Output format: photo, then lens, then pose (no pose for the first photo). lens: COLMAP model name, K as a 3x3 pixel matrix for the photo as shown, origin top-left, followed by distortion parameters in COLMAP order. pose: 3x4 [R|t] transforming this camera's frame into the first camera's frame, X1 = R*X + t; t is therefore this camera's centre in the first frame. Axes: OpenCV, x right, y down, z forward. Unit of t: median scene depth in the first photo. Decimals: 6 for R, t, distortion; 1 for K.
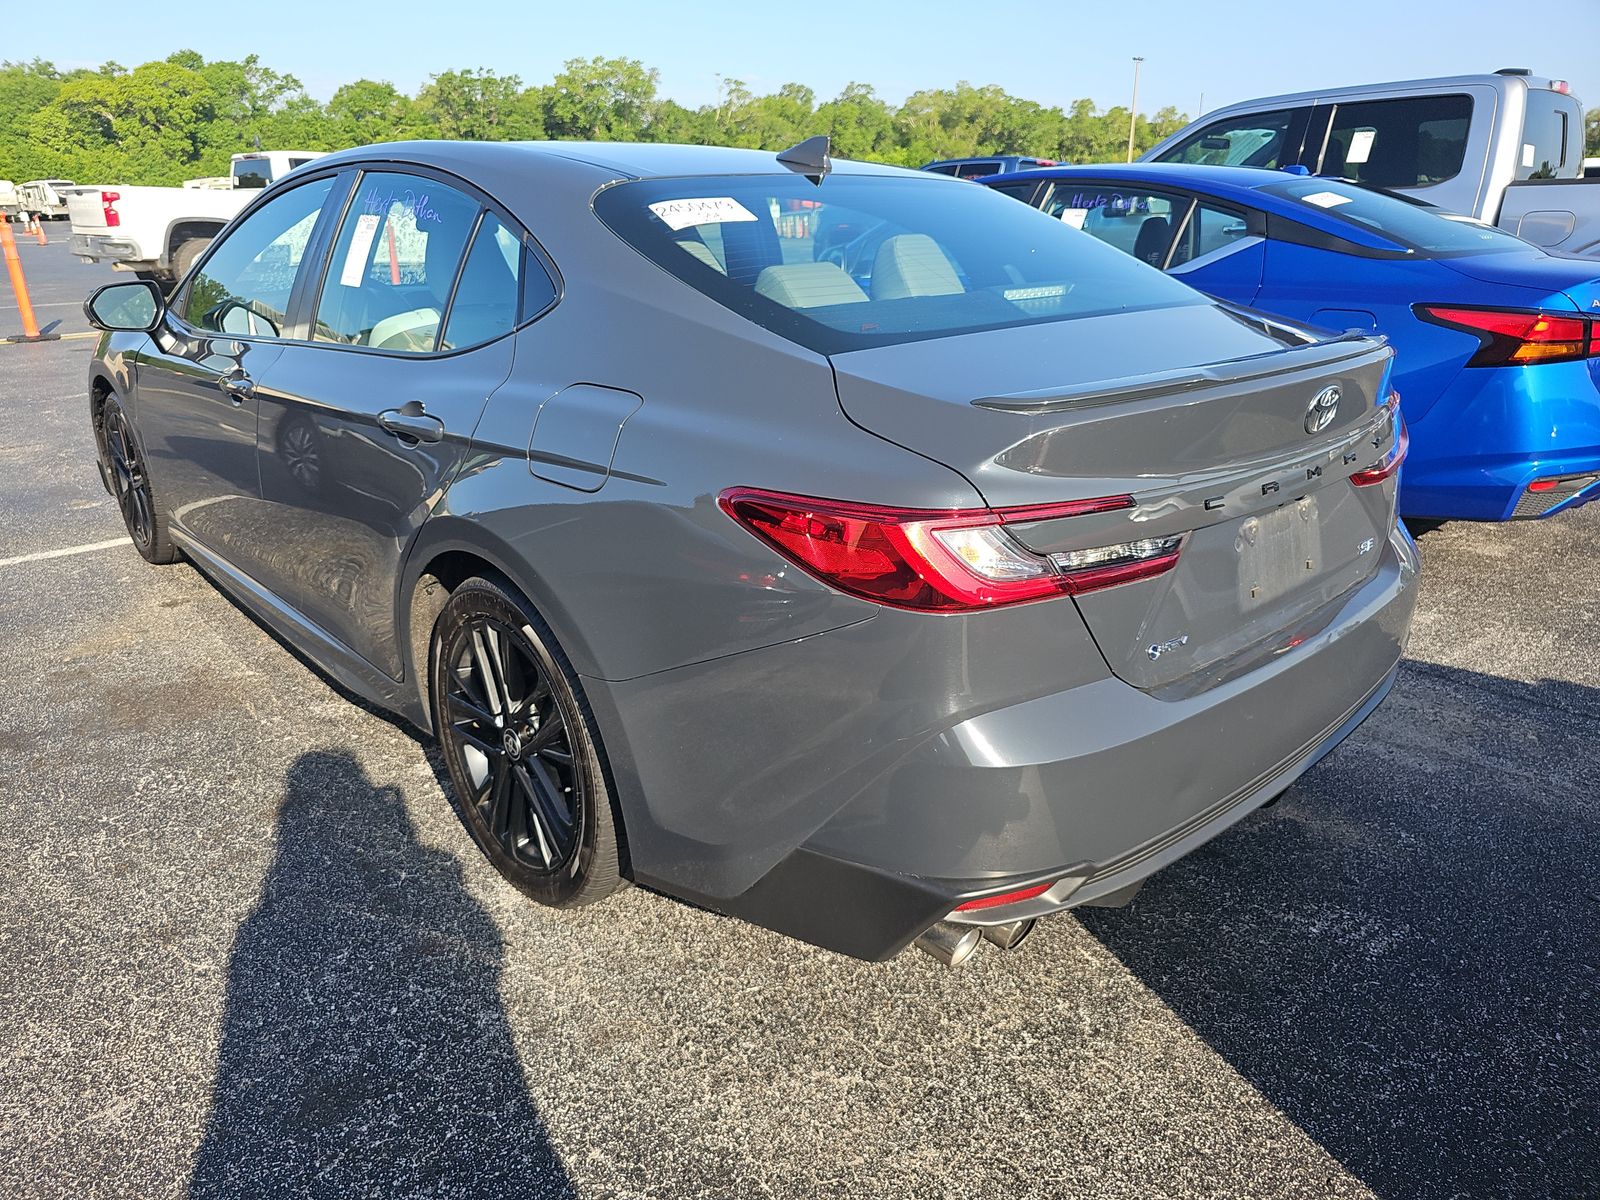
lens RADIAL K [[1135.7, 0, 800.0], [0, 1135.7, 600.0], [0, 0, 1]] dist [0.052645, -0.049243]
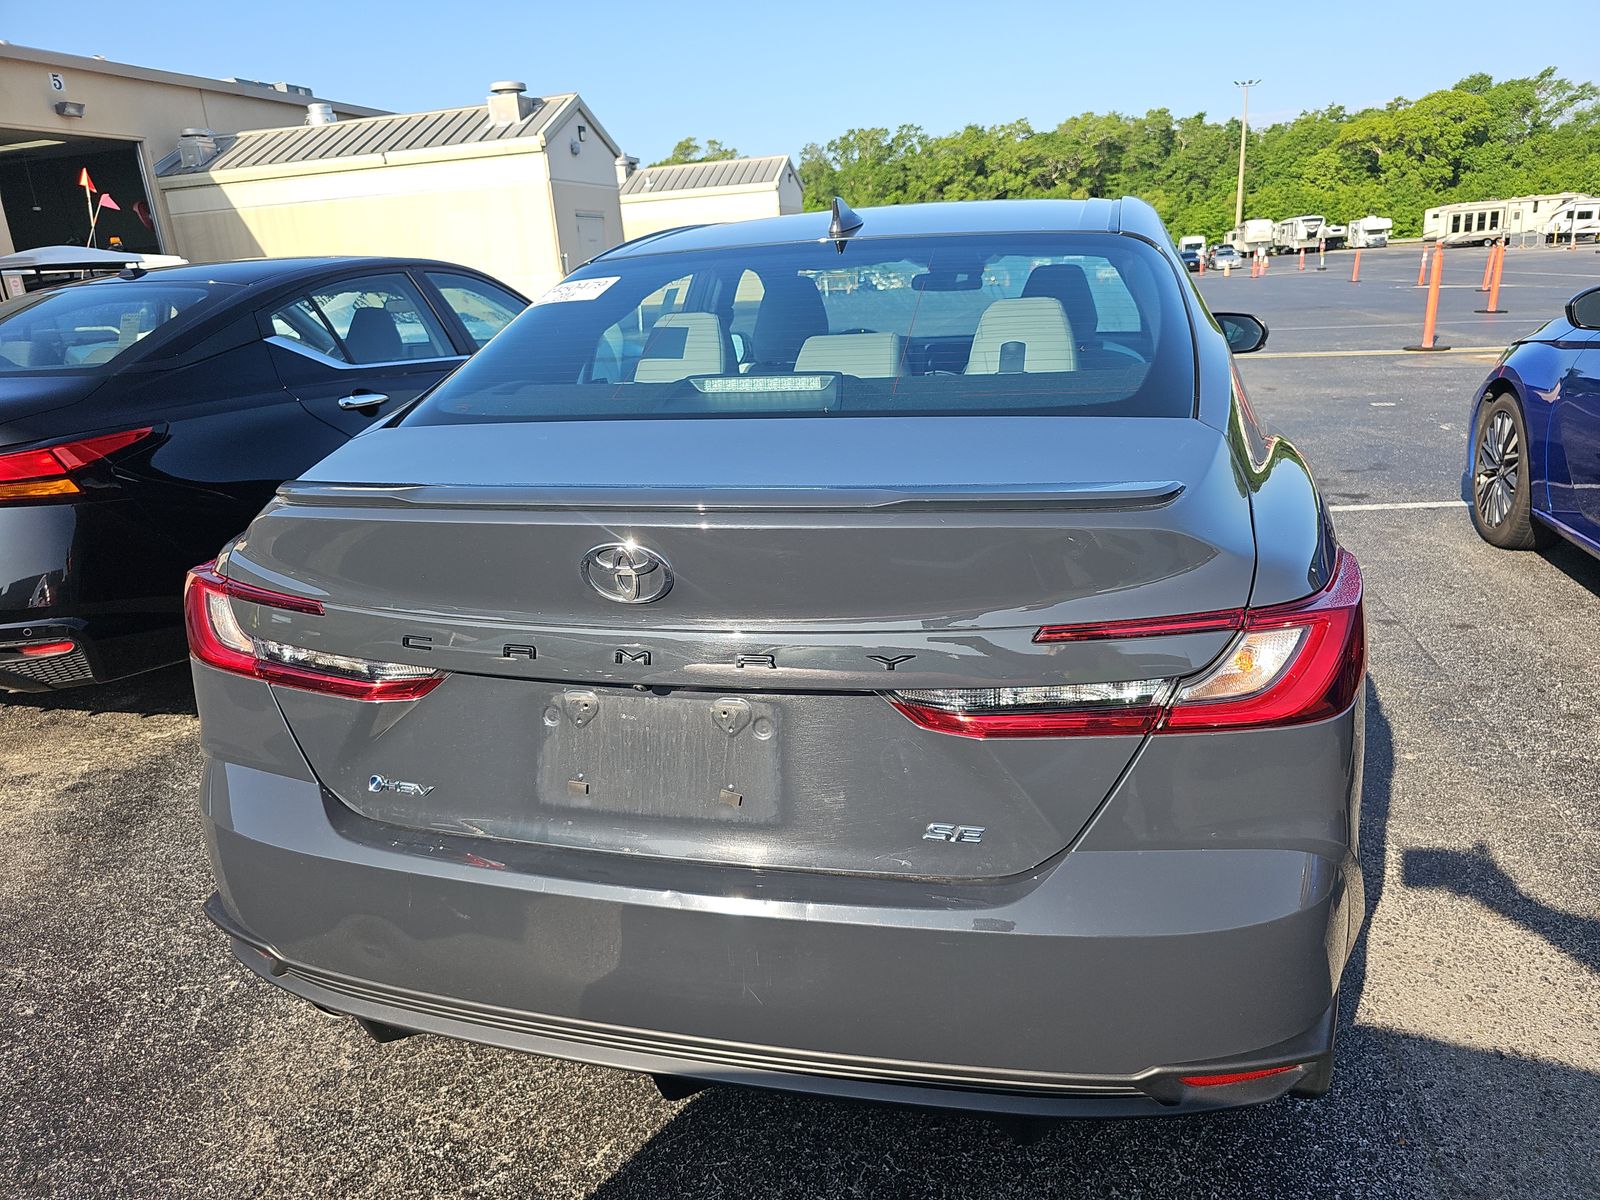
lens RADIAL K [[1135.7, 0, 800.0], [0, 1135.7, 600.0], [0, 0, 1]] dist [0.052645, -0.049243]
pose [[0.493686, 0.226943, -0.839507, 0.107878], [-0.241347, 0.963183, 0.118448, -0.025639], [0.835479, 0.144136, 0.530282, 0.068538]]
